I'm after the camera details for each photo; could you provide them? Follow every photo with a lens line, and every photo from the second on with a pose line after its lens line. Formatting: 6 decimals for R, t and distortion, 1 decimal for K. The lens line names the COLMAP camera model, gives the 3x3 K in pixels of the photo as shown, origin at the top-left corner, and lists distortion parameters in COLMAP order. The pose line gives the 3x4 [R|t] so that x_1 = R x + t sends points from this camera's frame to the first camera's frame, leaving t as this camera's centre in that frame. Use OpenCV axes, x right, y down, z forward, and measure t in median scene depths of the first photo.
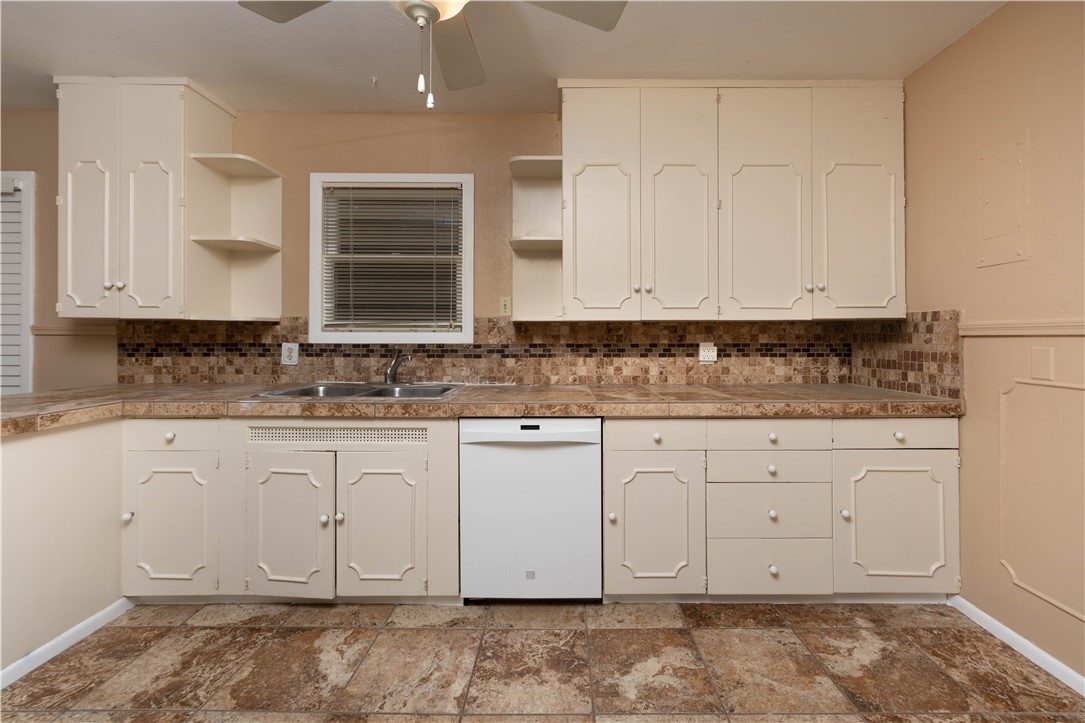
lens RADIAL K [[456.2, 0, 572.6], [0, 456.2, 331.8], [0, 0, 1]] dist [0.004432, 0.000070]
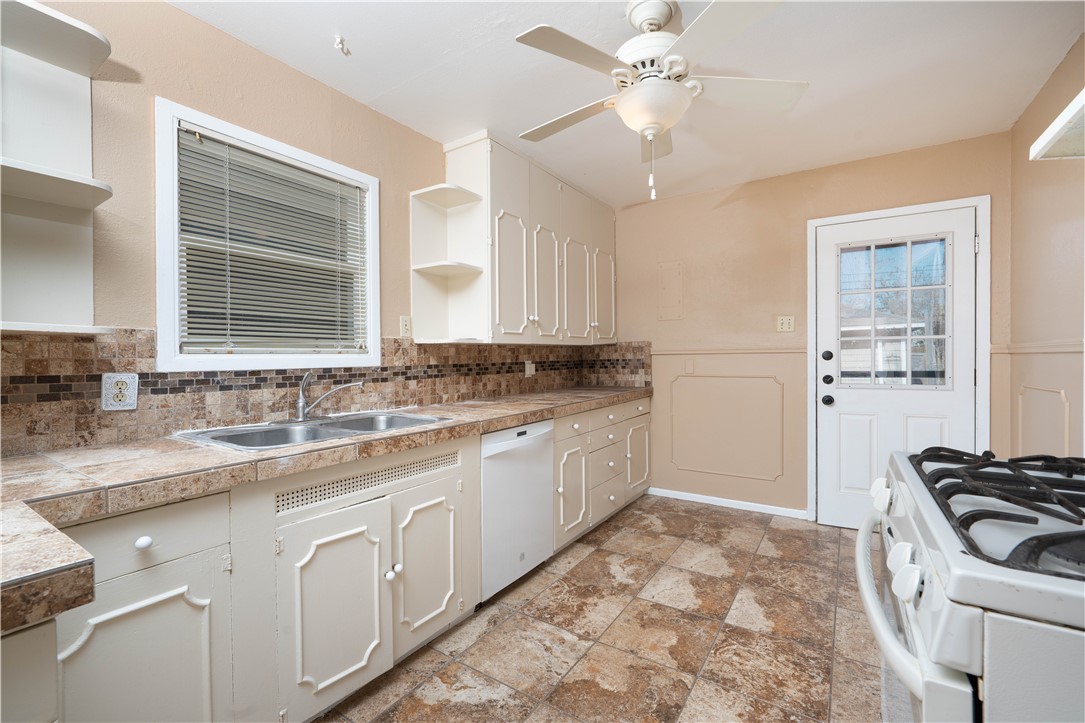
lens RADIAL K [[456.2, 0, 549.0], [0, 456.2, 359.4], [0, 0, 1]] dist [0.004432, 0.000070]
pose [[0.554542, -0.013194, 0.832051, -0.798045], [0.001508, 0.999889, 0.014851, -0.000910], [-0.832155, -0.006981, 0.554500, 0.217191]]
